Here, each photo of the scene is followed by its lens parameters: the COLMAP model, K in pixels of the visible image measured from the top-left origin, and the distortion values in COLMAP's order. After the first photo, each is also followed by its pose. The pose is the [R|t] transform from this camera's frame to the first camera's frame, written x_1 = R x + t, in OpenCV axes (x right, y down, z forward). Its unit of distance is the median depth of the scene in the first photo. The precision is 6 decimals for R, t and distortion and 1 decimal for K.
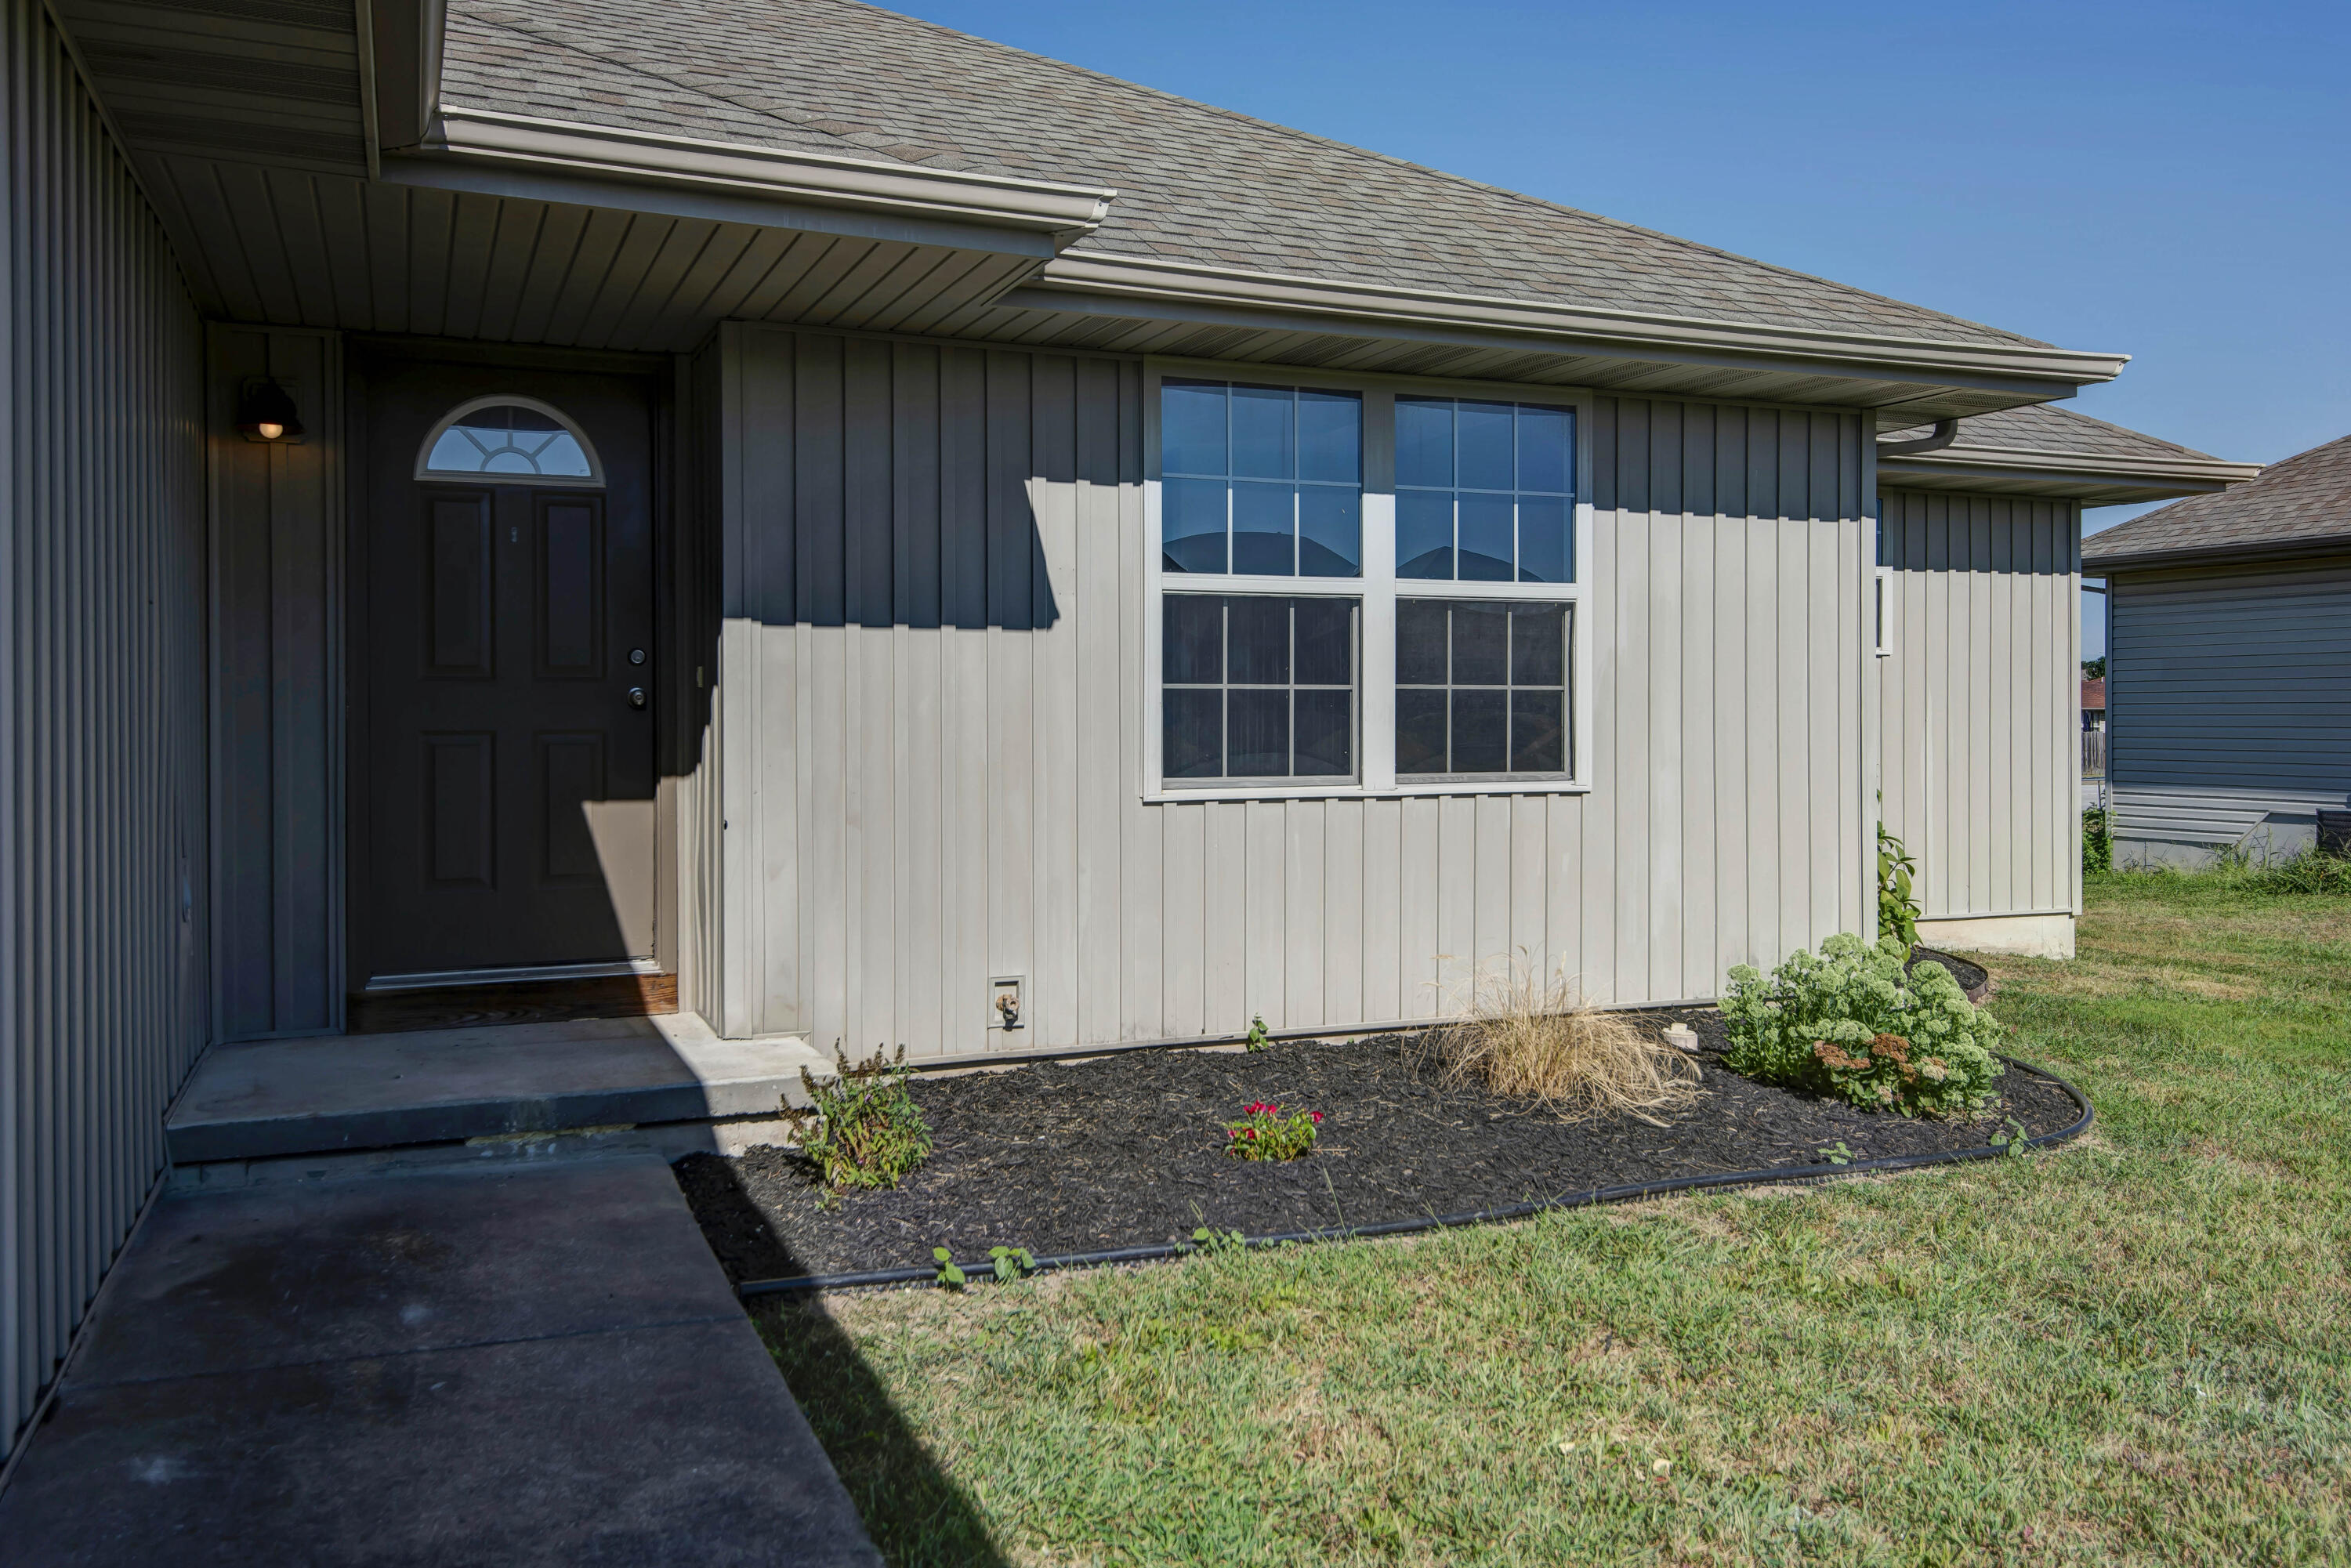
lens RADIAL K [[1784.7, 0, 1159.0], [0, 1784.7, 702.8], [0, 0, 1]] dist [0.013515, 0.002266]
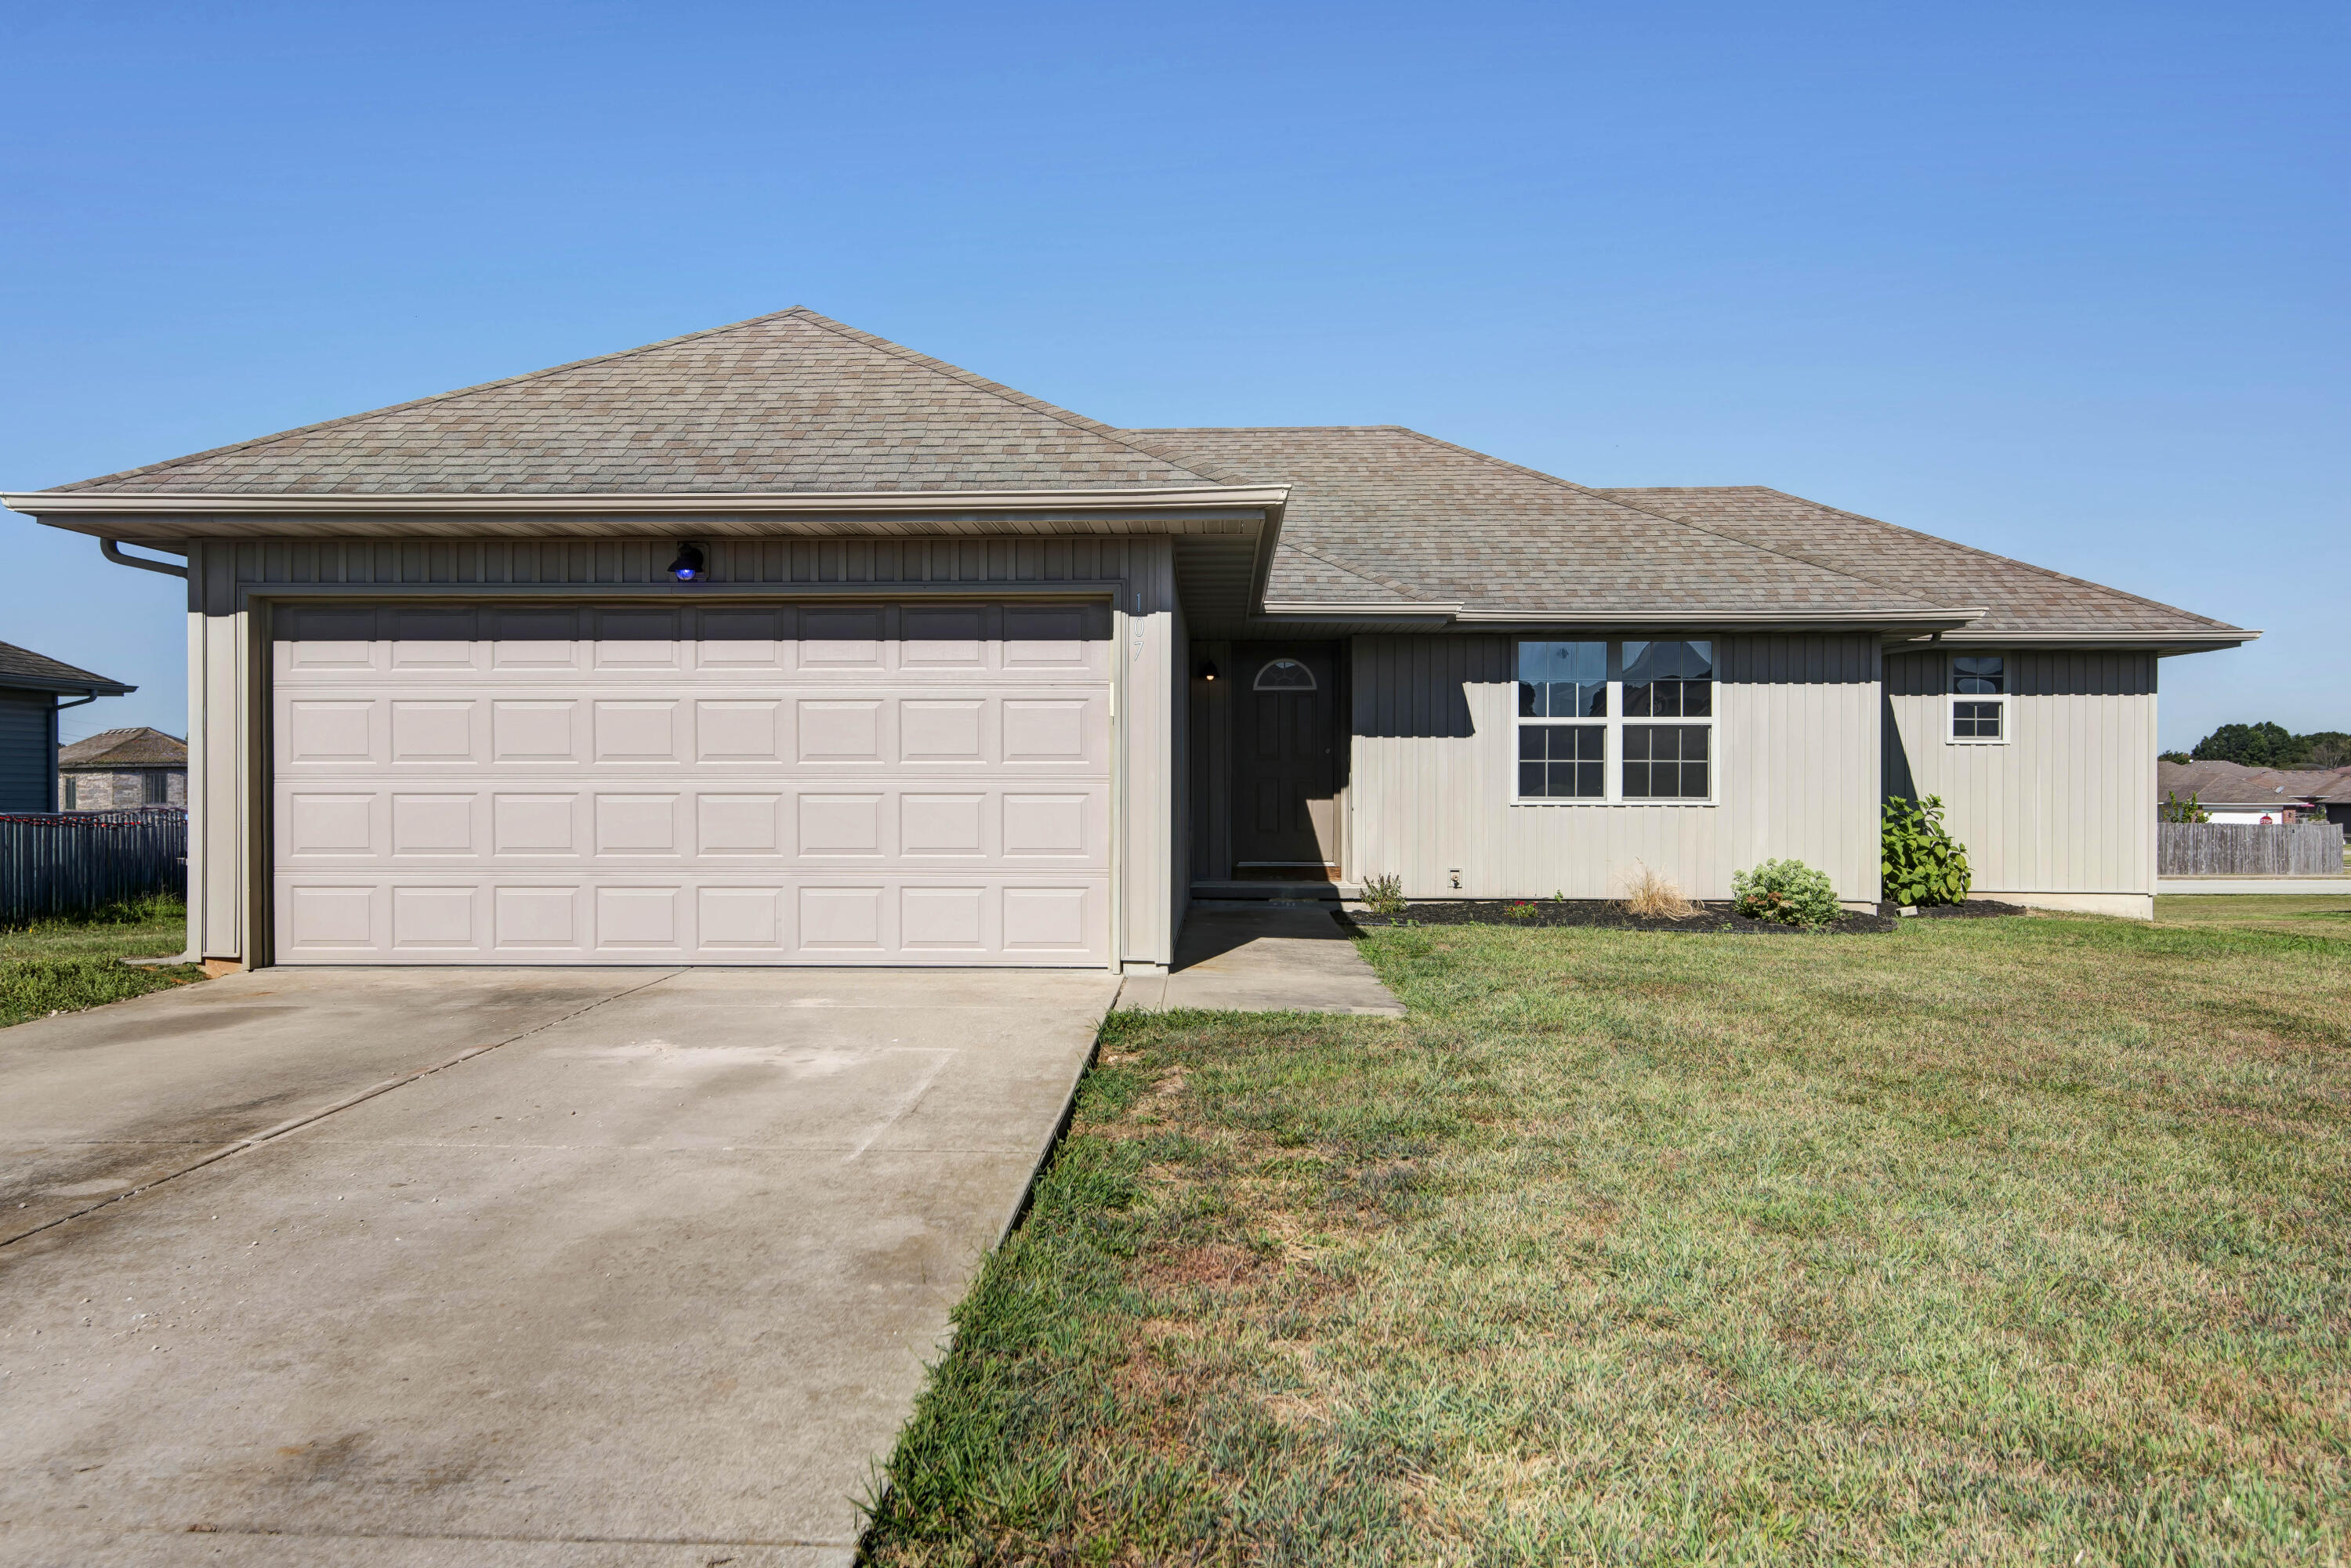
lens RADIAL K [[1683.7, 0, 1189.6], [0, 1683.7, 772.5], [0, 0, 1]] dist [0.037915, -0.000032]
pose [[0.912717, 0.002378, -0.408586, 0.550394], [-0.003897, 0.999988, -0.002885, 0.016658], [0.408574, 0.004225, 0.912715, -1.391290]]
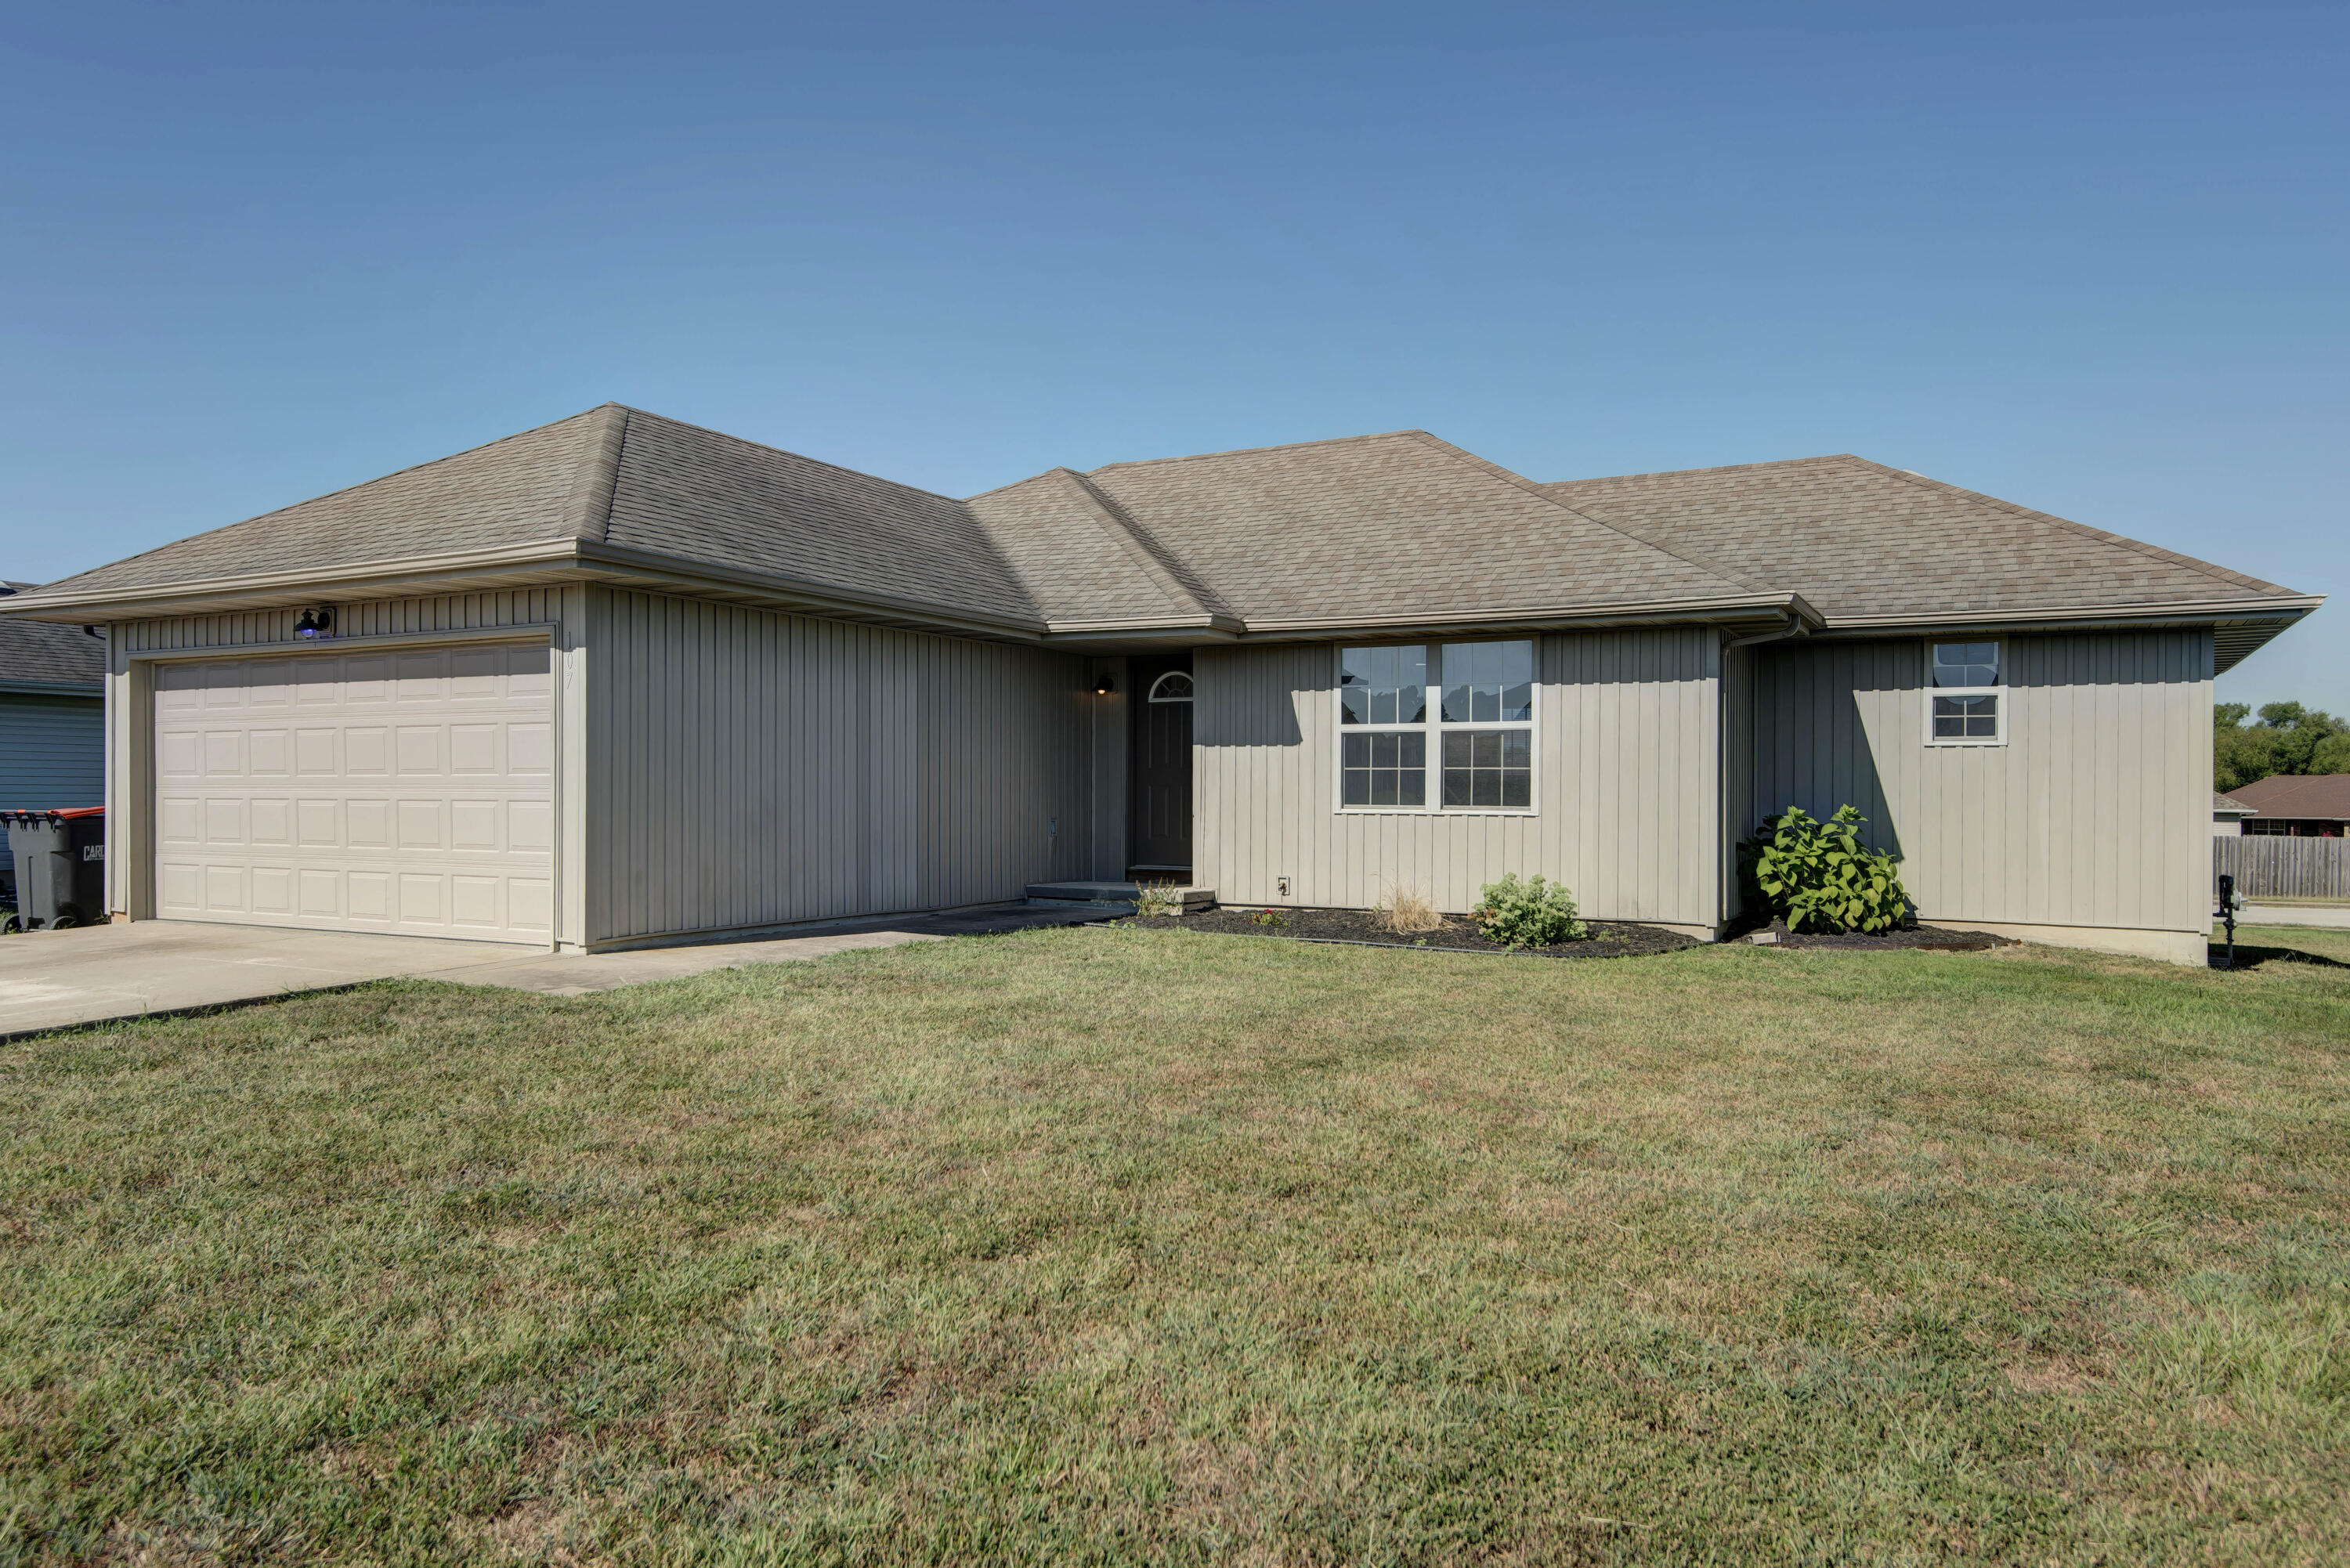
lens RADIAL K [[1608.1, 0, 1164.8], [0, 1608.1, 799.8], [0, 0, 1]] dist [0.032570, -0.000814]
pose [[0.623526, 0.012248, -0.781707, 1.606338], [-0.002712, 0.999905, 0.013504, 0.005019], [0.781798, -0.006300, 0.623500, -0.625596]]
